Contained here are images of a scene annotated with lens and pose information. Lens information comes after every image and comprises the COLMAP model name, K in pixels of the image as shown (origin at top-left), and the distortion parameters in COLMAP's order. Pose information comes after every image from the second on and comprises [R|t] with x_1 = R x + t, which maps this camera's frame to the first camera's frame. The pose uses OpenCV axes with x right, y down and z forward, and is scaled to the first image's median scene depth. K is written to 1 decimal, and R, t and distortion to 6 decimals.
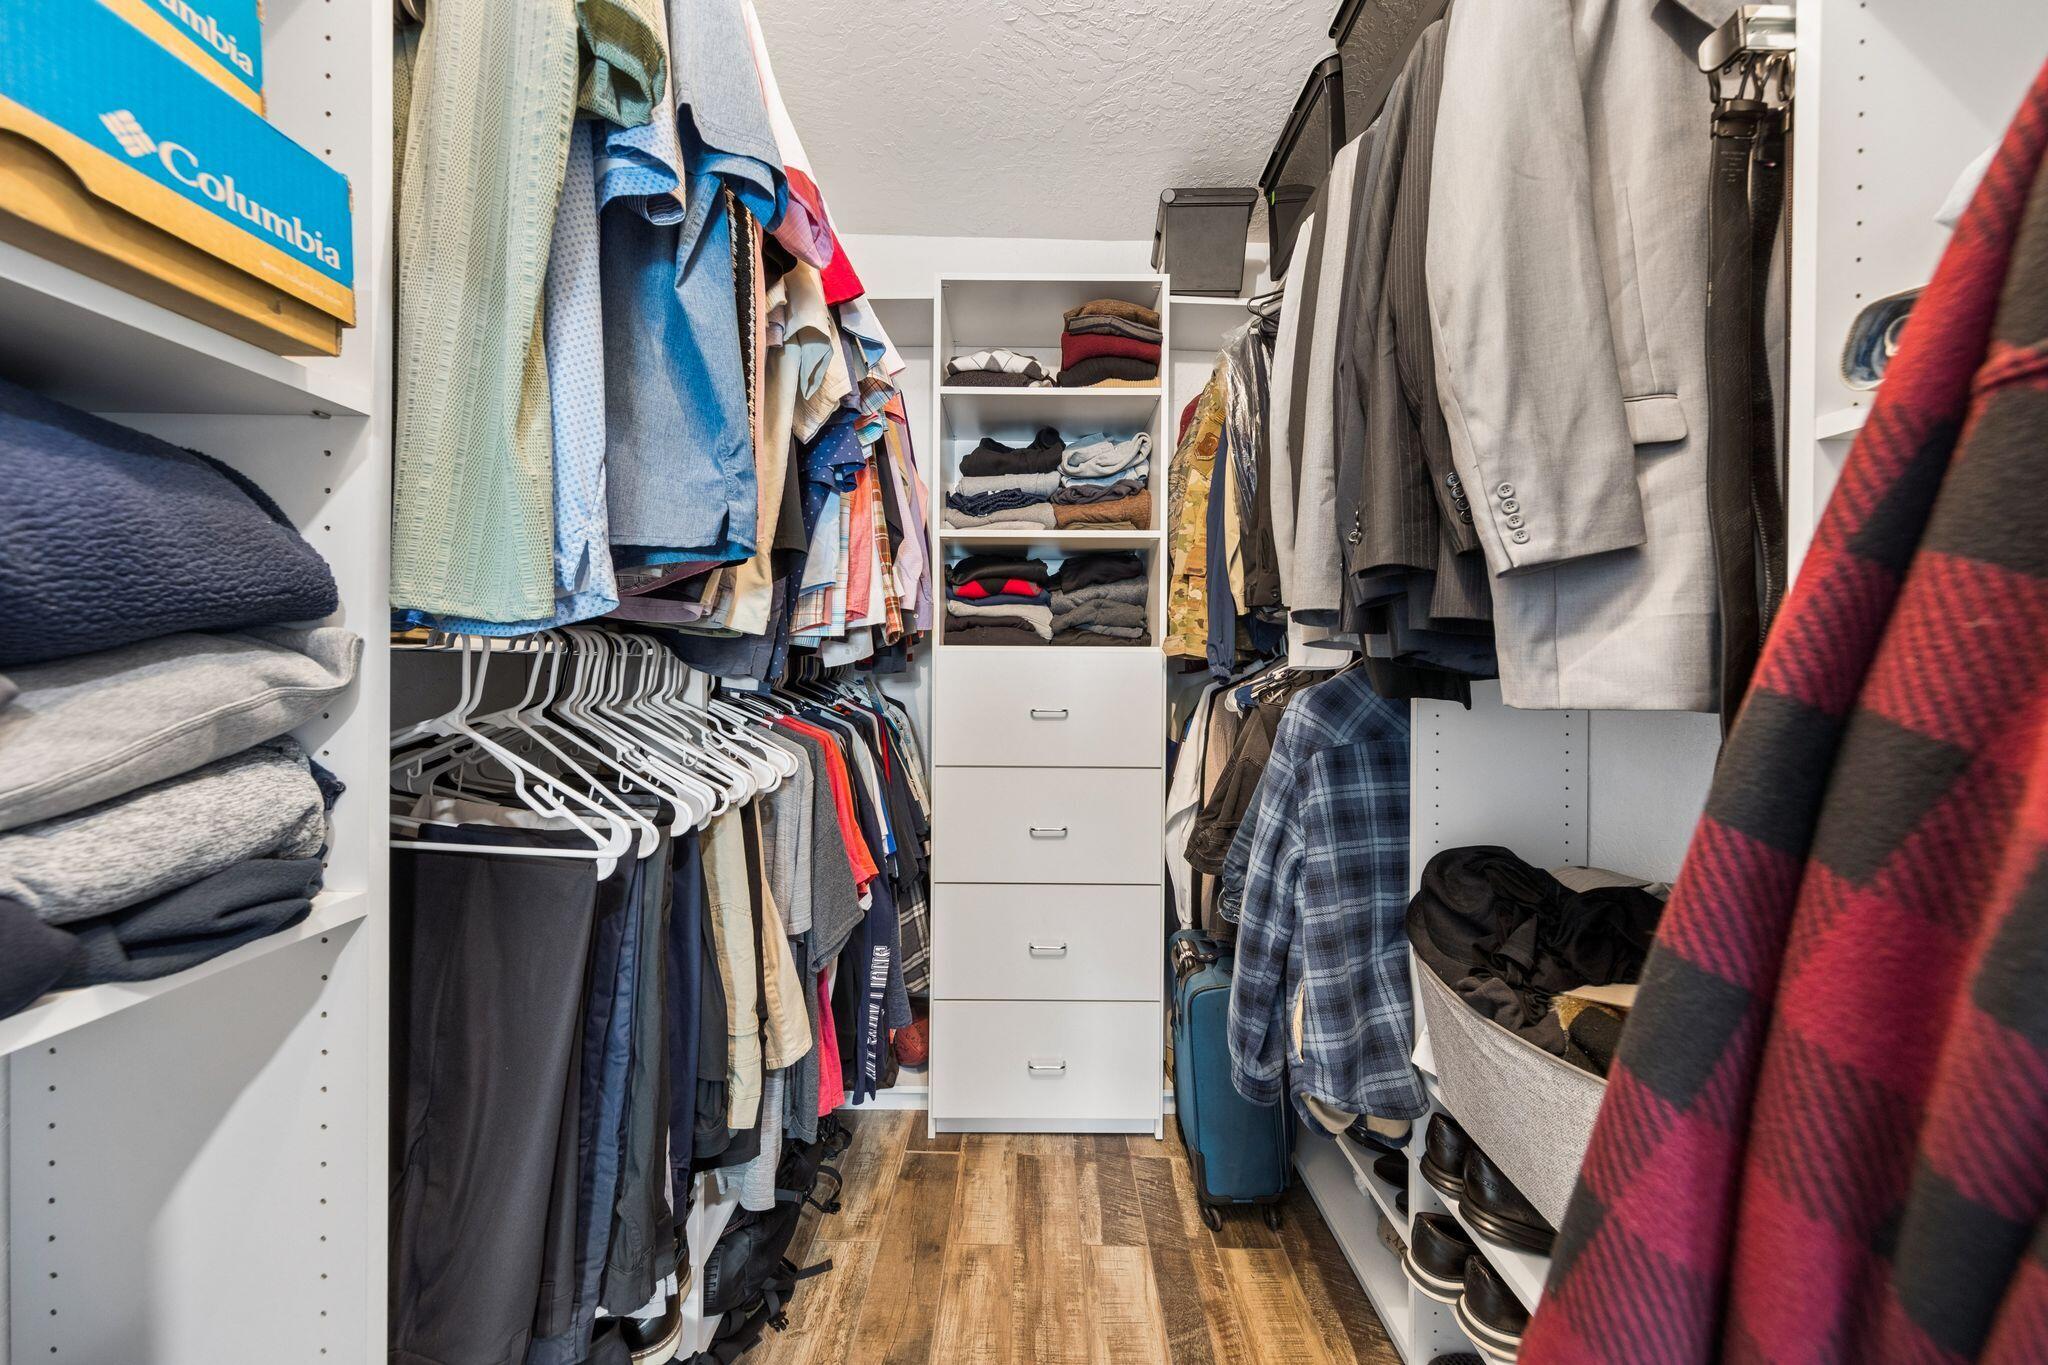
lens RADIAL K [[682.8, 0, 1013.0], [0, 682.8, 665.4], [0, 0, 1]] dist [0.005944, -0.000363]
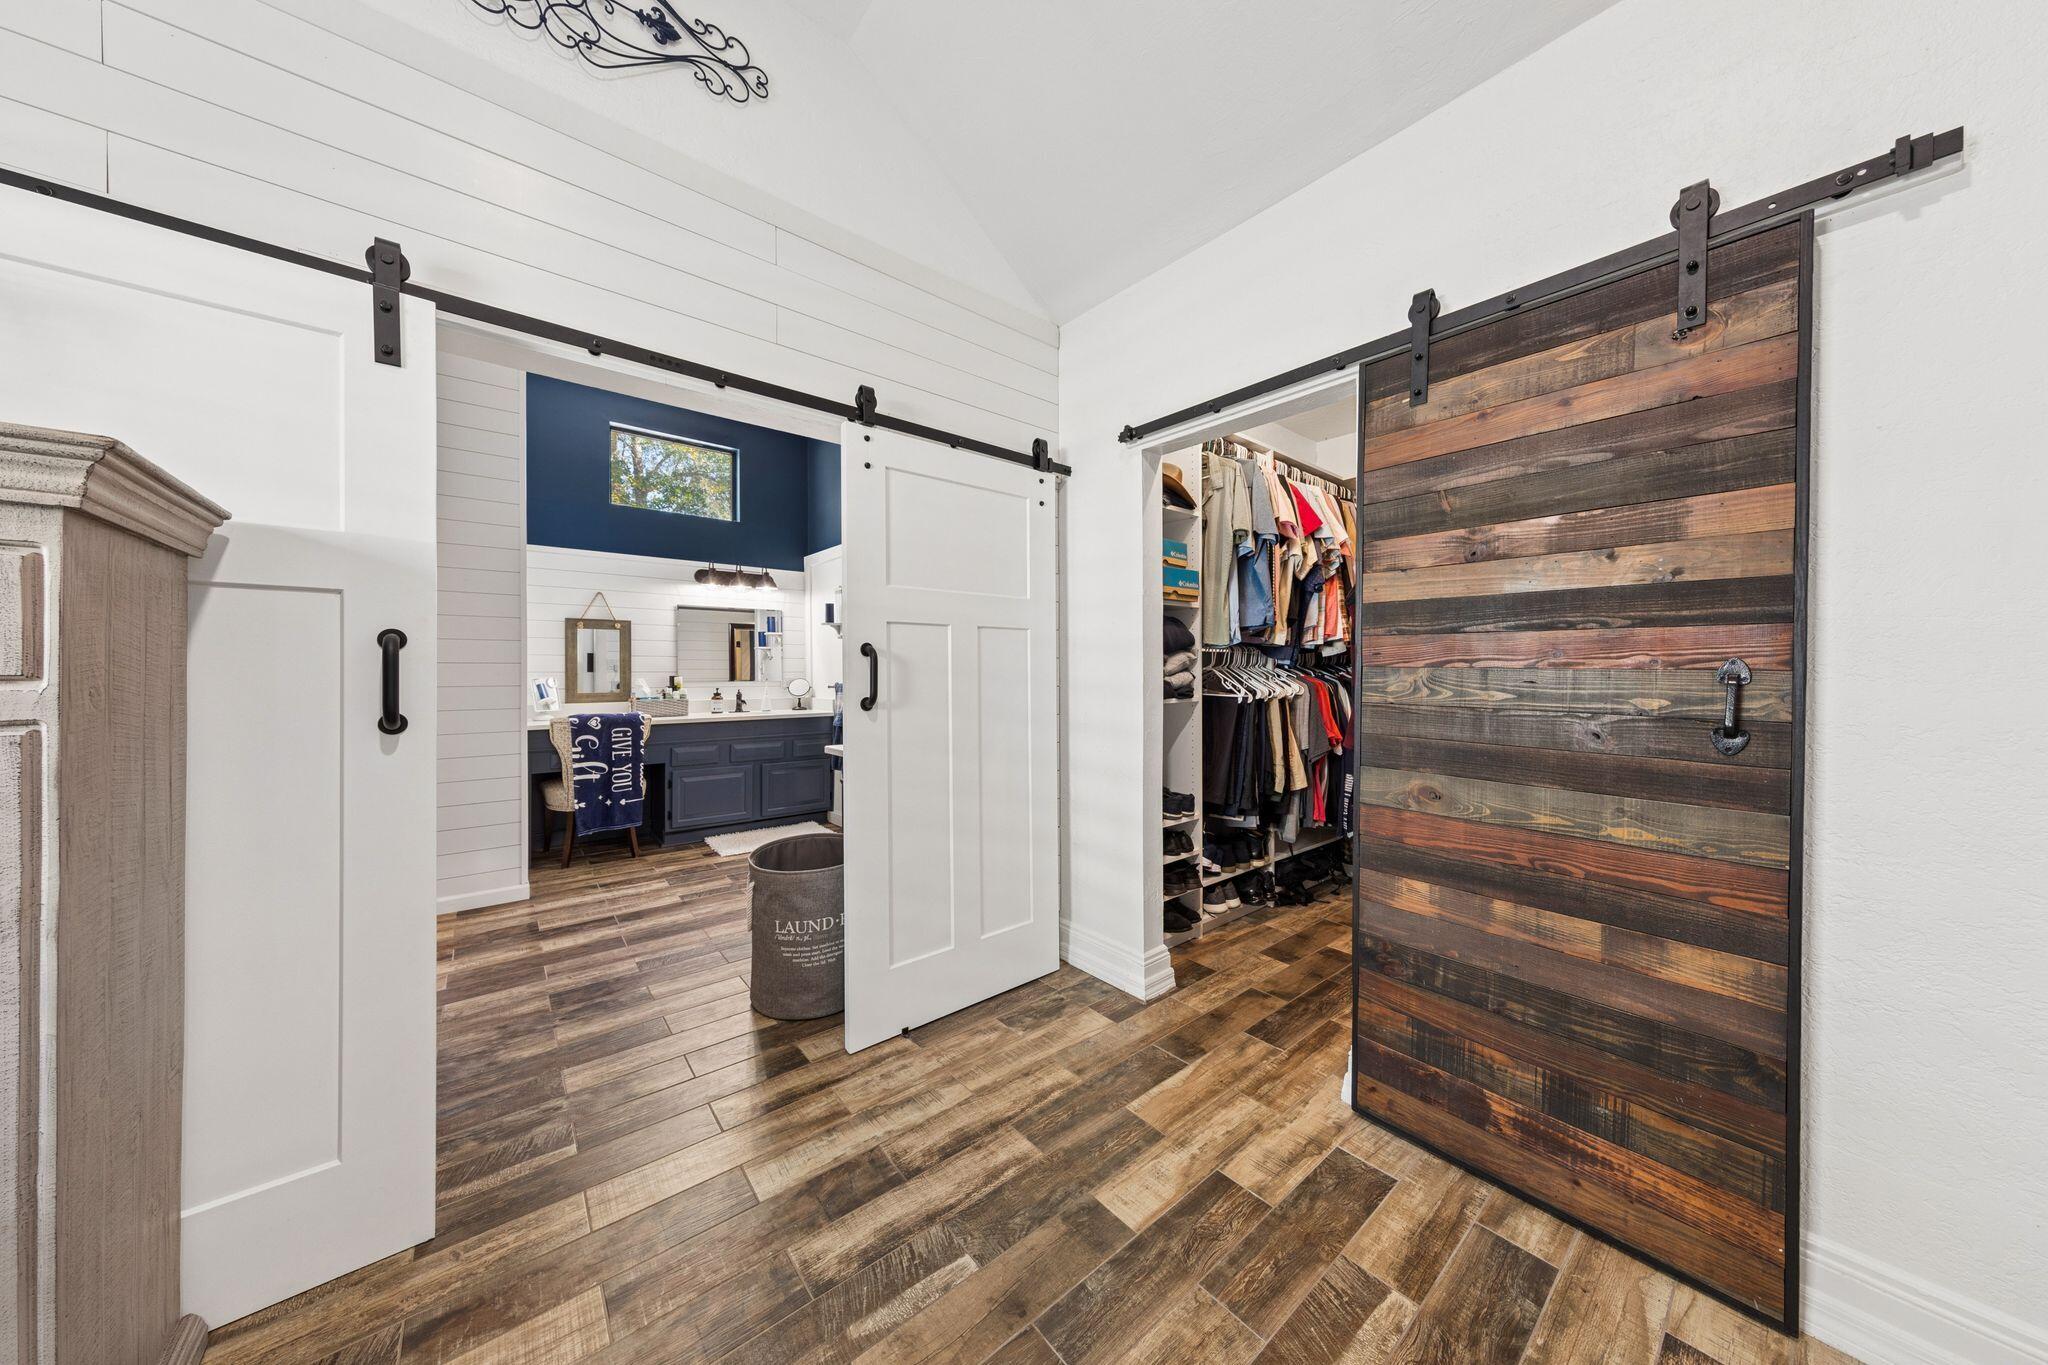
lens RADIAL K [[682.8, 0, 1019.4], [0, 682.8, 675.8], [0, 0, 1]] dist [0.005944, -0.000363]
pose [[0.638353, -0.004389, -0.769731, 1.455580], [0.005331, 0.999985, -0.001281, 0.105855], [0.769725, -0.003286, 0.638367, -2.237625]]
